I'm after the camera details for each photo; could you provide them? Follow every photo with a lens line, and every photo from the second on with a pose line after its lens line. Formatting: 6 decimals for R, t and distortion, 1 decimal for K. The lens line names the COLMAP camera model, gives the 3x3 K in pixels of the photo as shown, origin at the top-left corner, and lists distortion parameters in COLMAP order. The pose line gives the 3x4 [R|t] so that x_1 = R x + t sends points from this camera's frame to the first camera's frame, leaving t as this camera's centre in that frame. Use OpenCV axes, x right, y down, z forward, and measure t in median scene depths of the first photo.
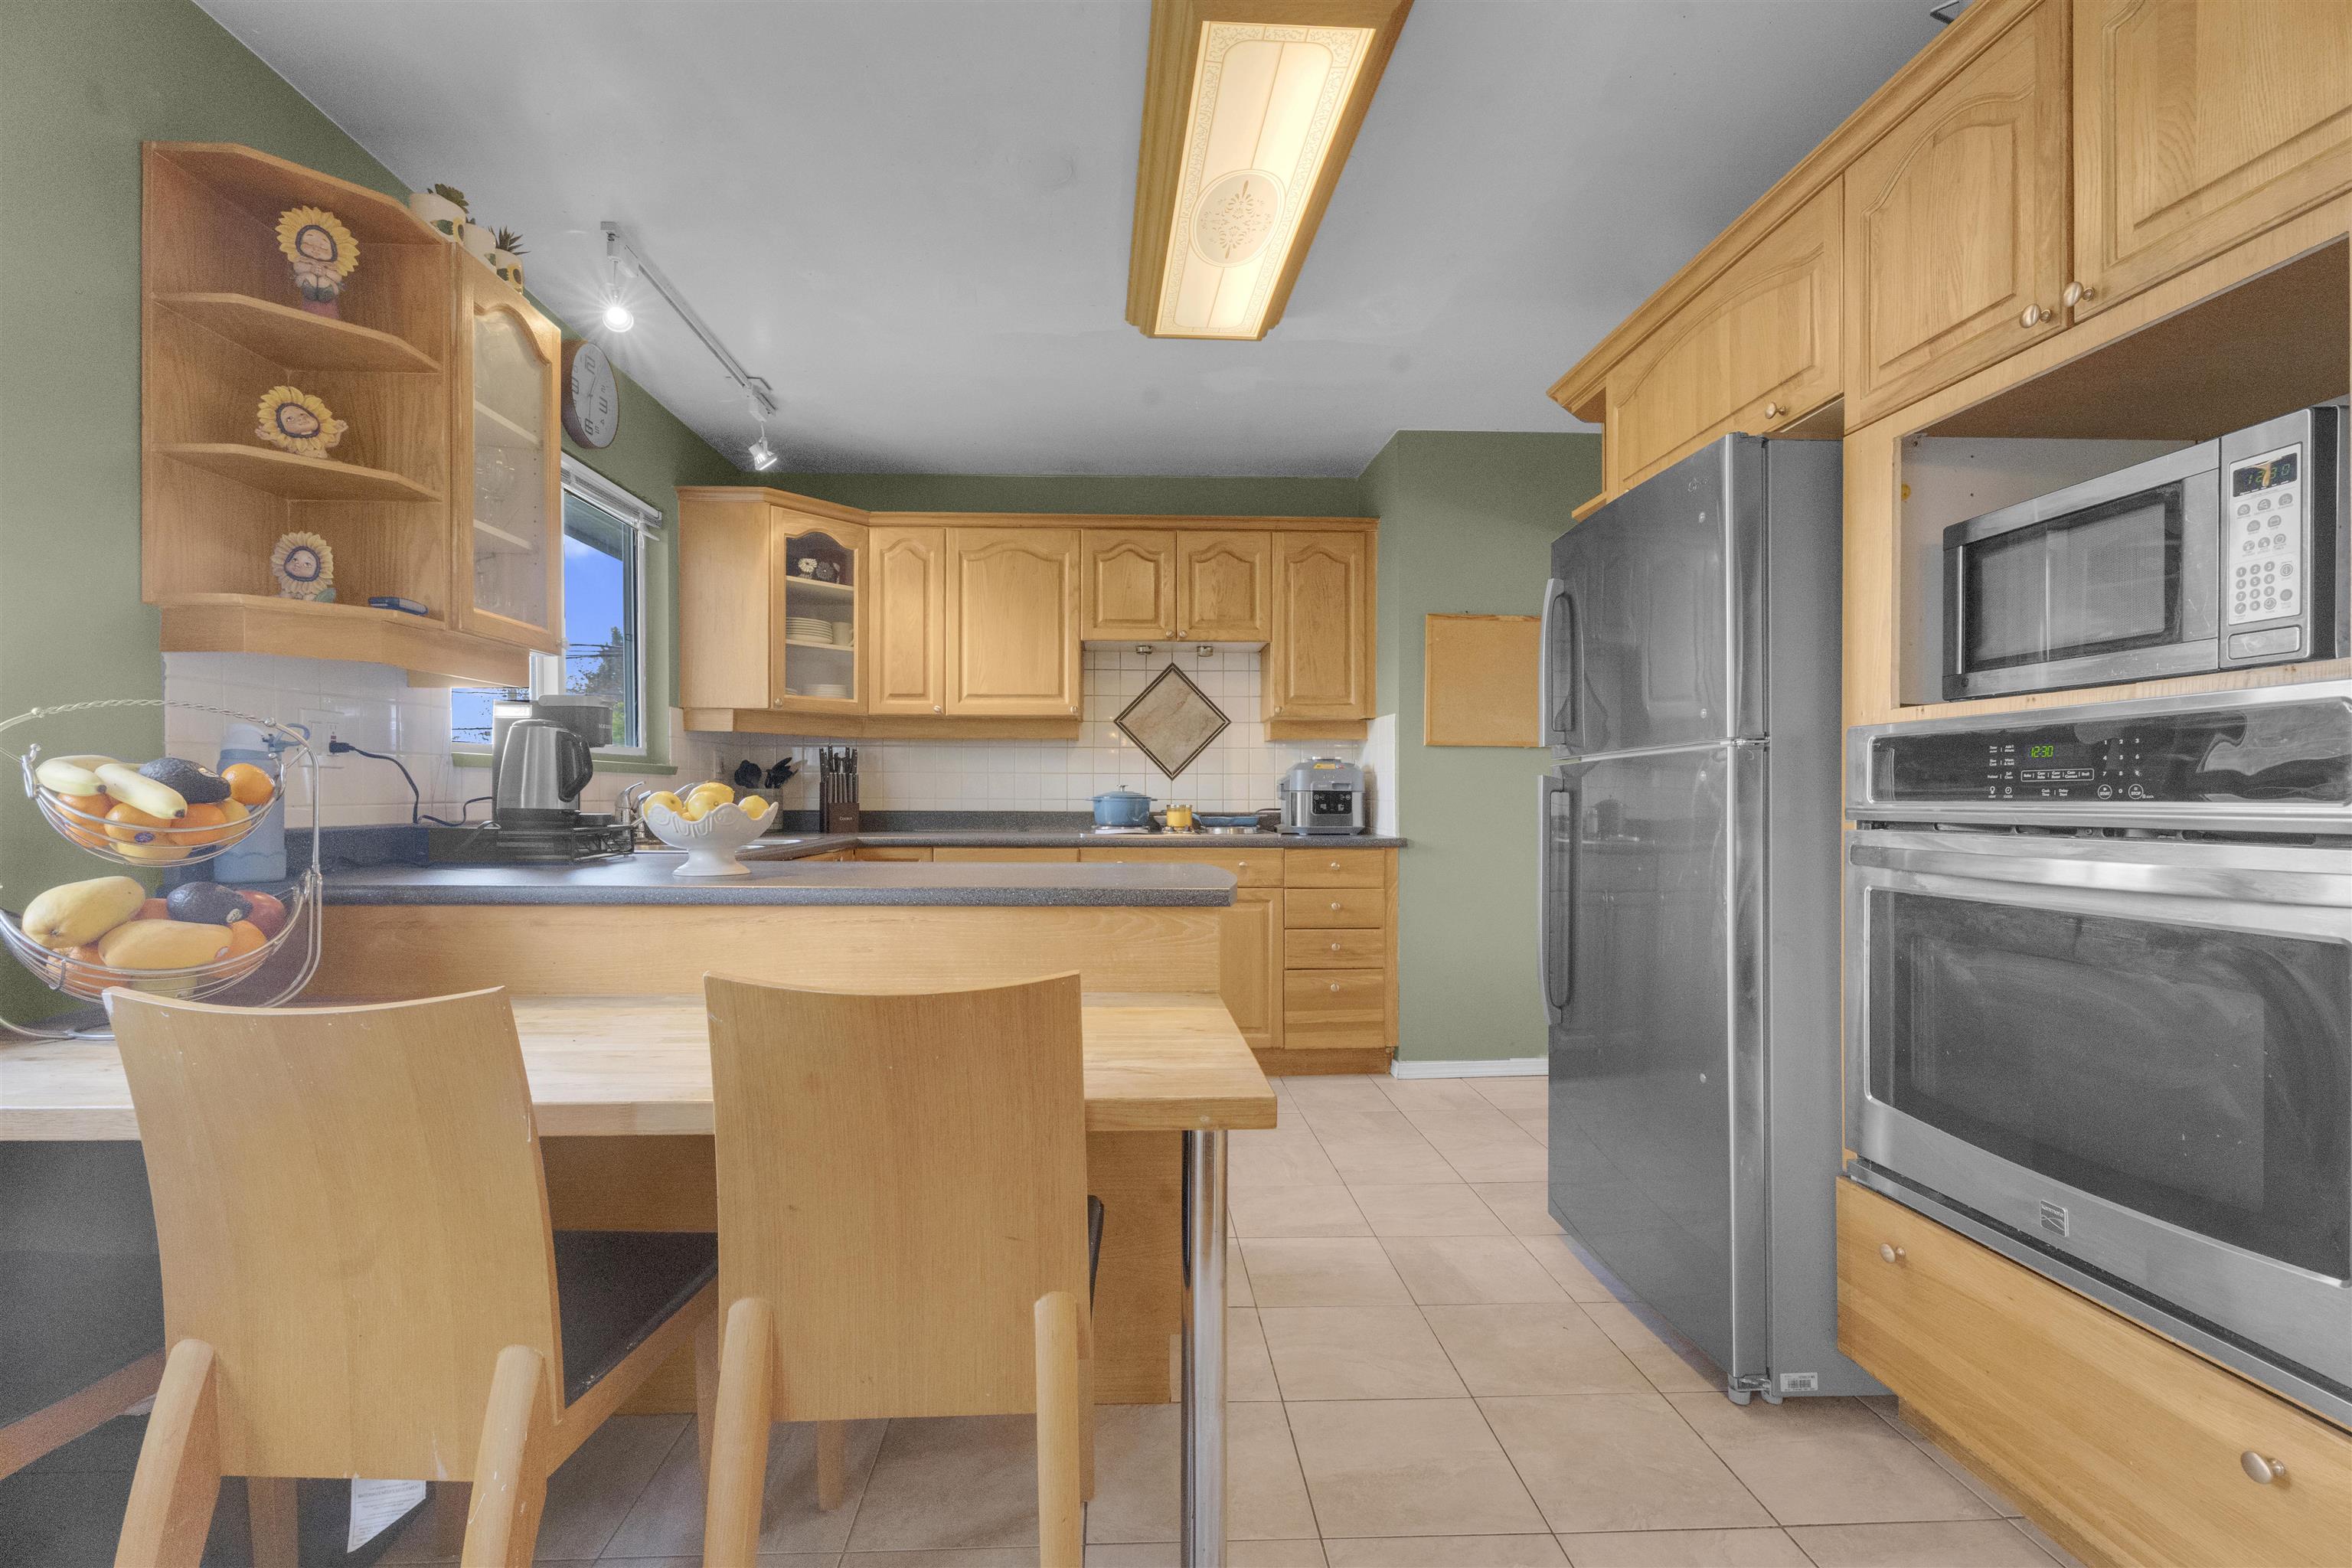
lens RADIAL K [[1045.8, 0, 1165.0], [0, 1045.8, 799.3], [0, 0, 1]] dist [-0.002128, -0.000697]
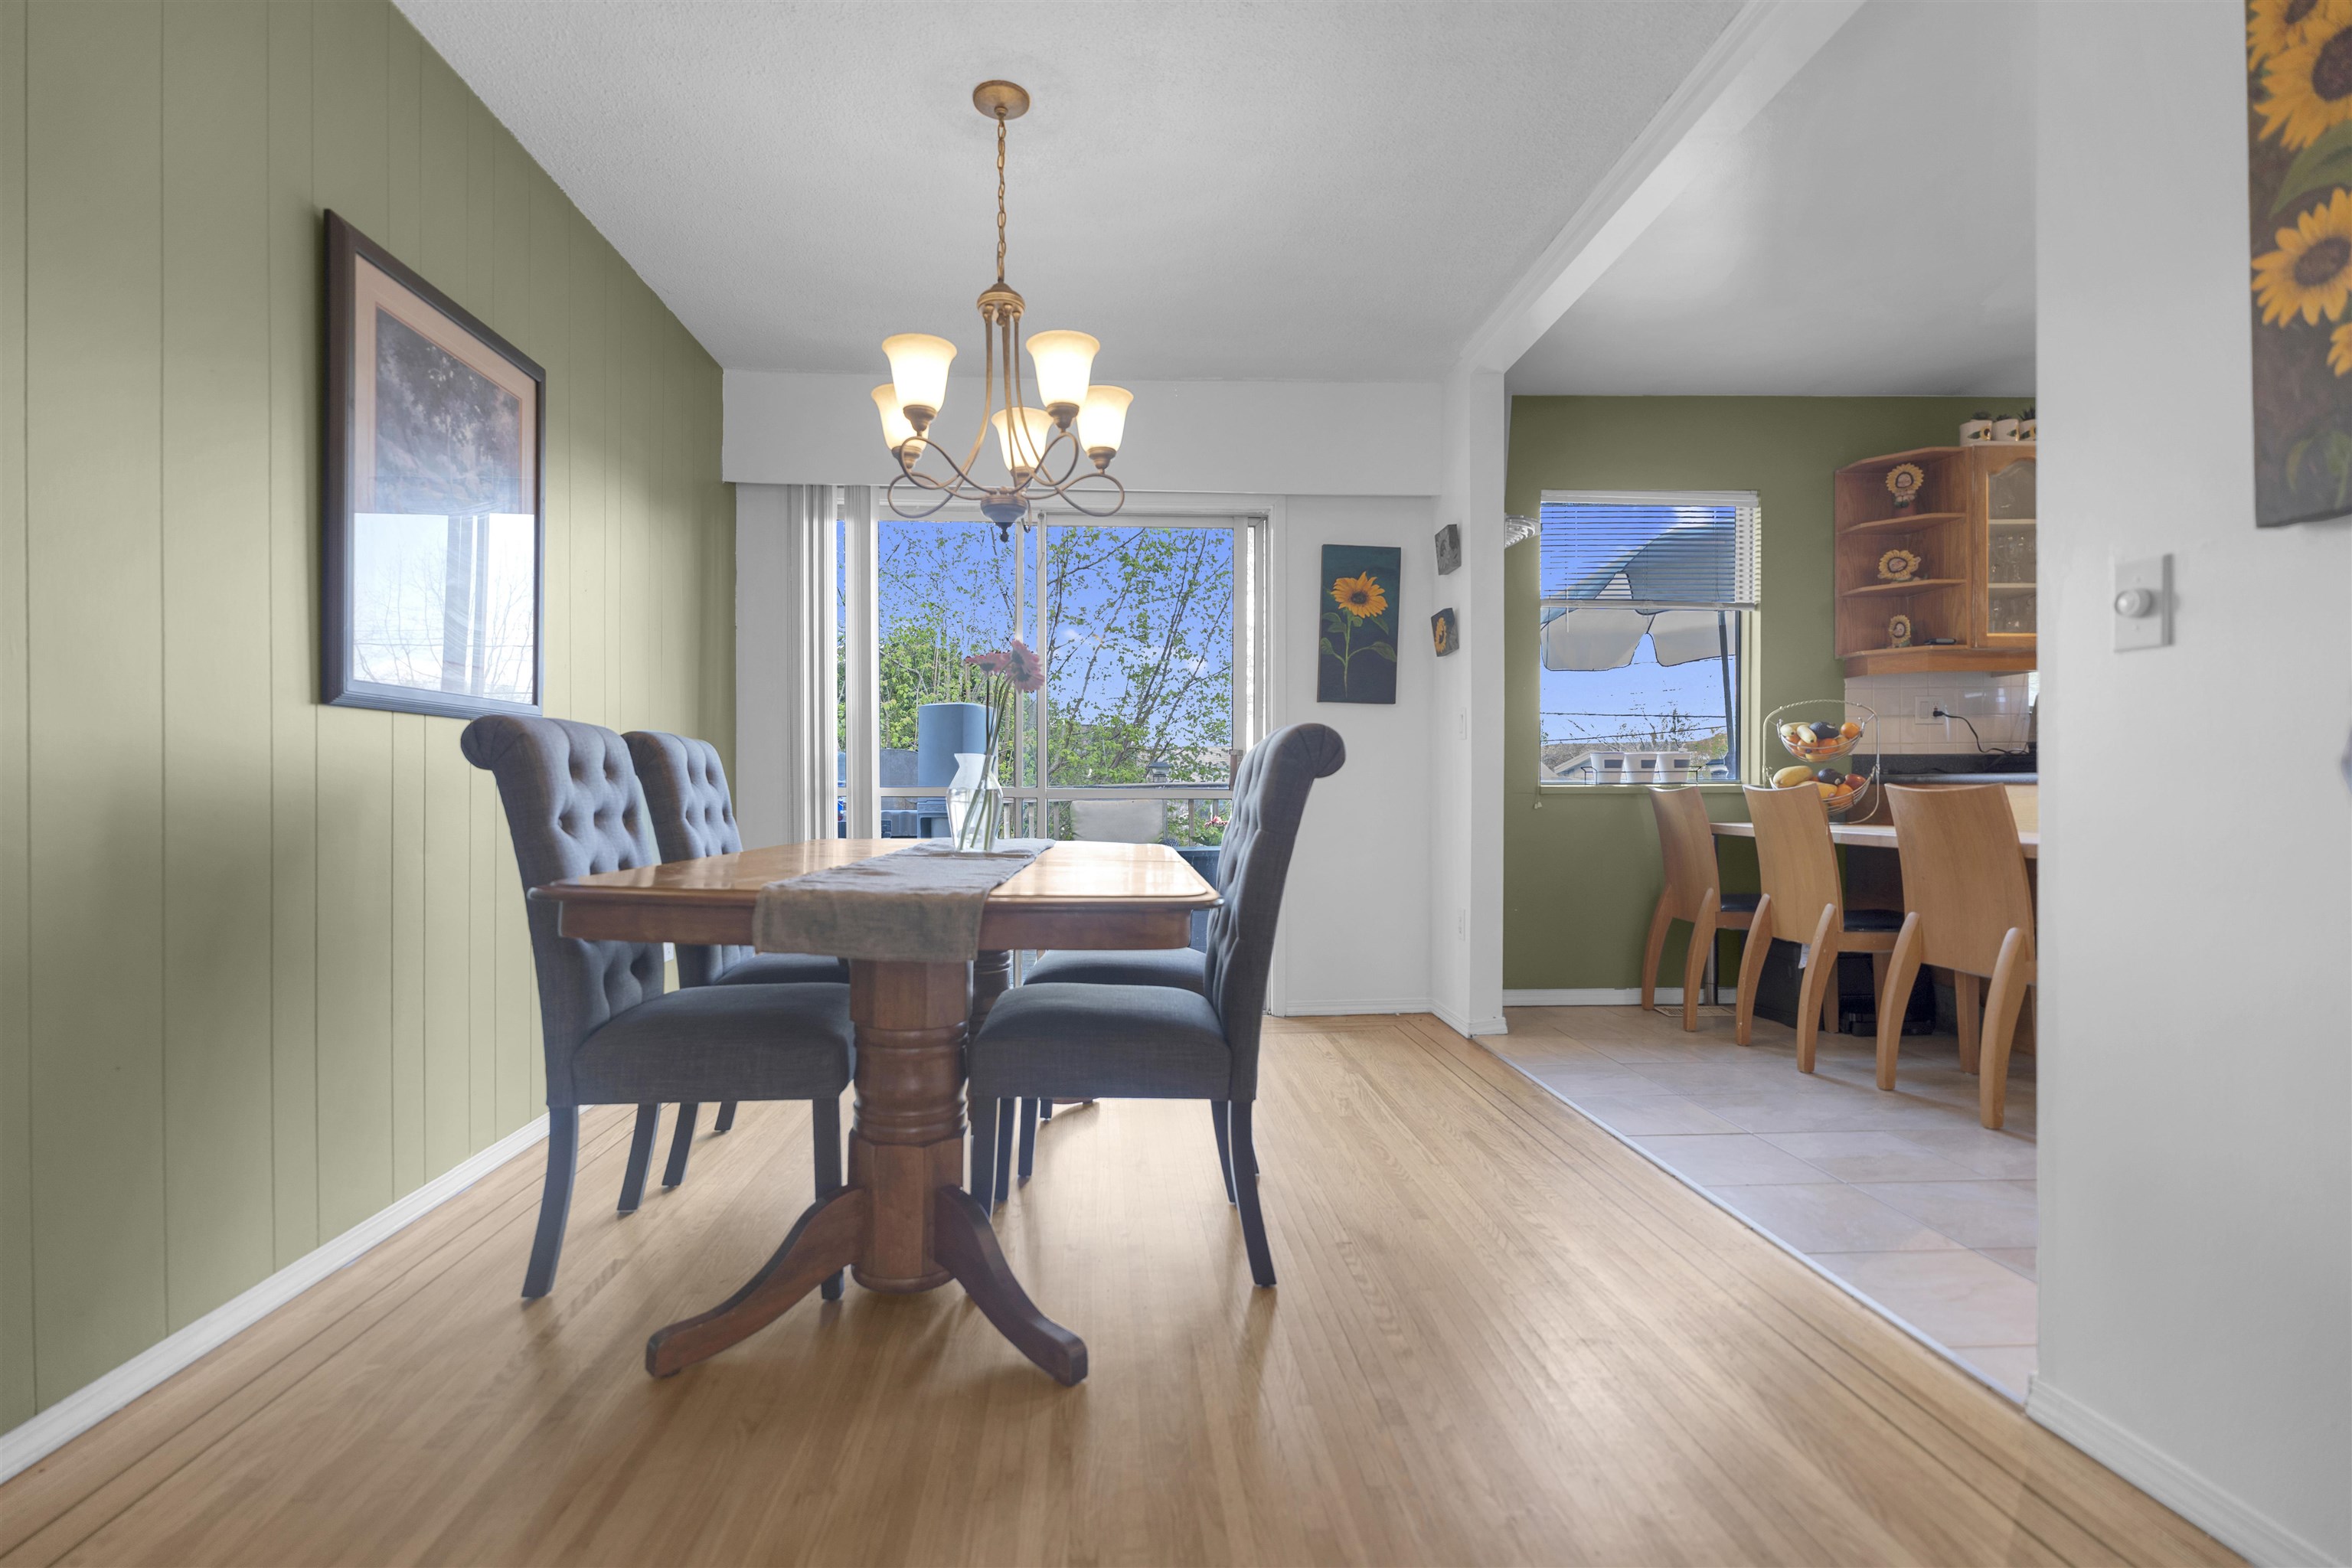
lens RADIAL K [[1045.8, 0, 1159.6], [0, 1045.8, 784.7], [0, 0, 1]] dist [-0.002128, -0.000697]
pose [[-0.019746, 0.001979, -0.999803, 1.372028], [-0.002186, 0.999996, 0.002022, 0.094600], [0.999803, 0.002226, -0.019741, -0.491946]]
